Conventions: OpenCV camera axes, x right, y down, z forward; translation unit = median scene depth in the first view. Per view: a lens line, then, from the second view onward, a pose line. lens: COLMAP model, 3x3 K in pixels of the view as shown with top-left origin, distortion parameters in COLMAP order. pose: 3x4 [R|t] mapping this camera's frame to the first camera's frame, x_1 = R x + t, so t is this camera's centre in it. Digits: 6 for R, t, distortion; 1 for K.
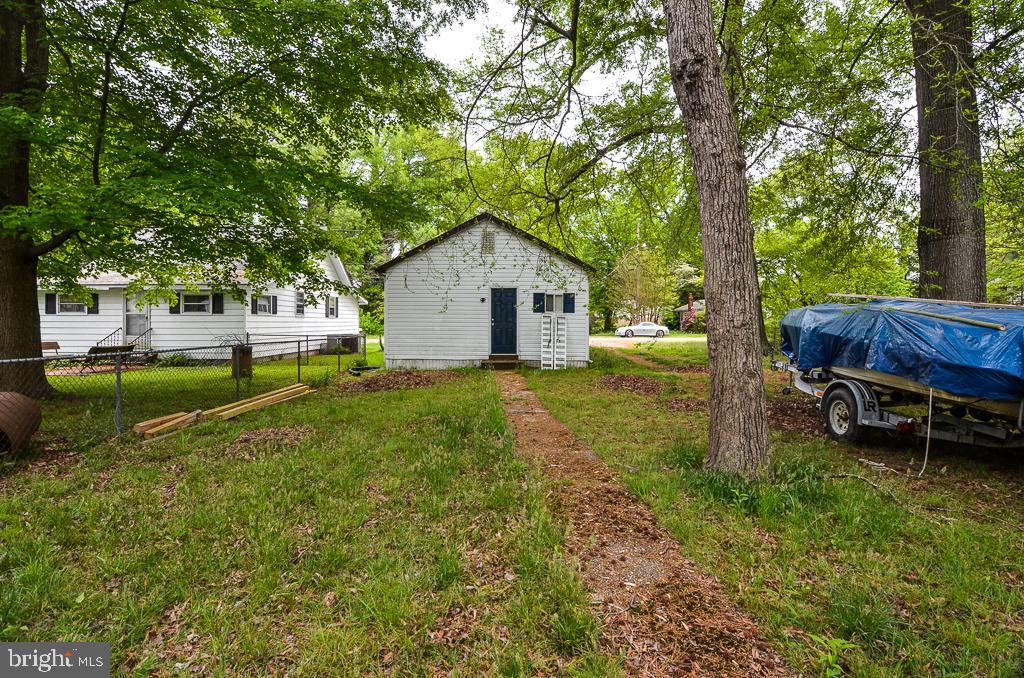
lens RADIAL K [[499.8, 0, 504.6], [0, 499.8, 319.5], [0, 0, 1]] dist [-0.028106, 0.008254]
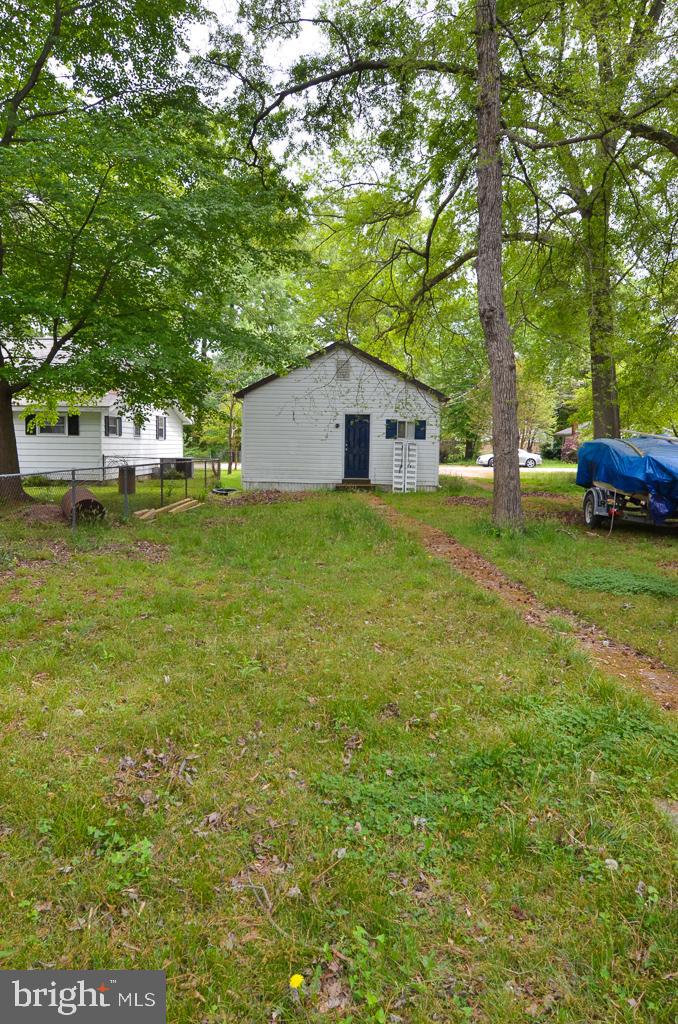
lens RADIAL K [[708.8, 0, 339.0], [0, 708.8, 512.0], [0, 0, 1]] dist [-0.009947, -0.000694]
pose [[0.999821, 0.011998, 0.014600, -0.059154], [-0.013379, 0.995053, 0.098439, -0.006000], [-0.013347, -0.098617, 0.995036, -0.477310]]
